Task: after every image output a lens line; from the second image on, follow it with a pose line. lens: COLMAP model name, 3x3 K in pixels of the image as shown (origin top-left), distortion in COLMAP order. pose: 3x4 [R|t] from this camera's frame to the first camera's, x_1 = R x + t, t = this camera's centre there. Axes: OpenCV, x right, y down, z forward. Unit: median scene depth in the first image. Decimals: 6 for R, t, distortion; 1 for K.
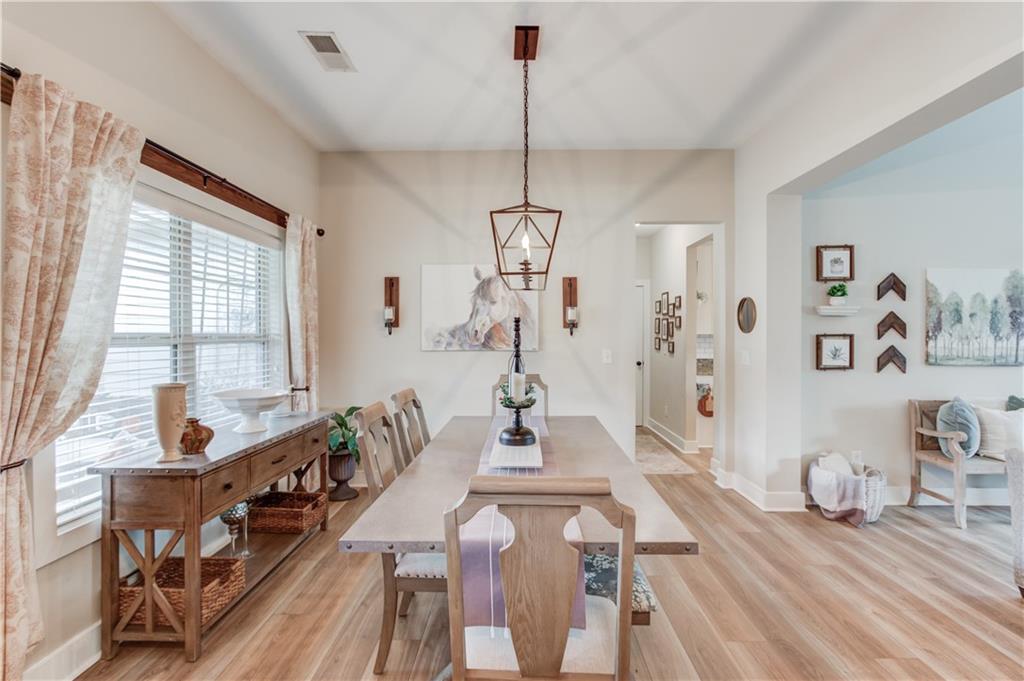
lens RADIAL K [[491.9, 0, 512.2], [0, 491.9, 328.7], [0, 0, 1]] dist [-0.026115, 0.016662]
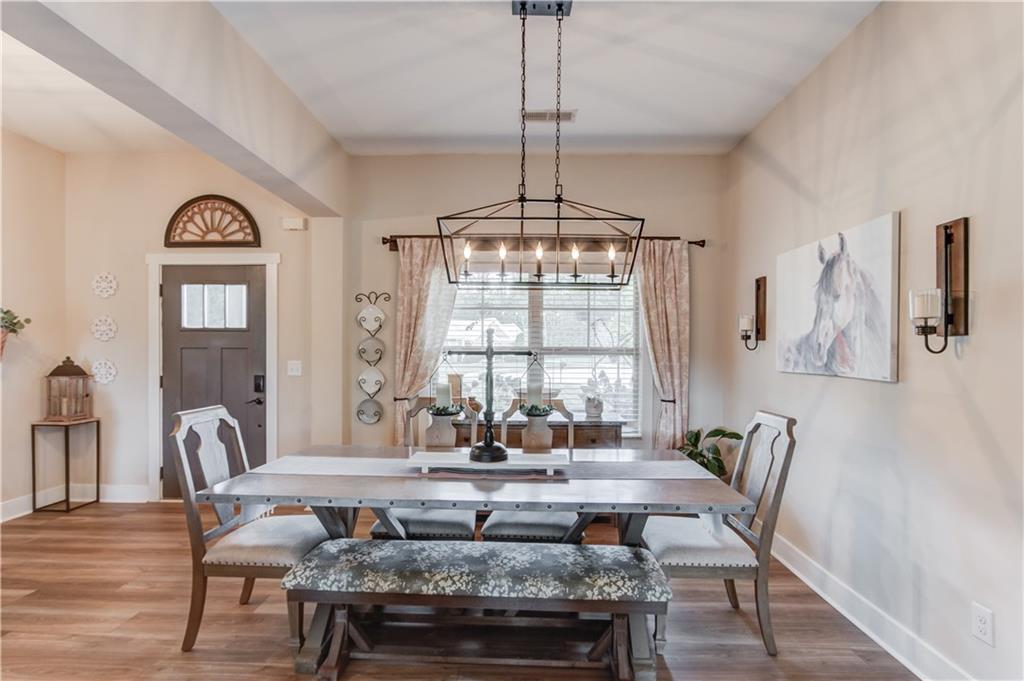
lens RADIAL K [[499.4, 0, 518.5], [0, 499.4, 347.2], [0, 0, 1]] dist [-0.028769, 0.017762]
pose [[-0.016324, 0.001573, -0.999866, 0.571529], [0.003891, 0.999991, 0.001510, 0.005625], [0.999859, -0.003866, -0.016330, 0.622304]]
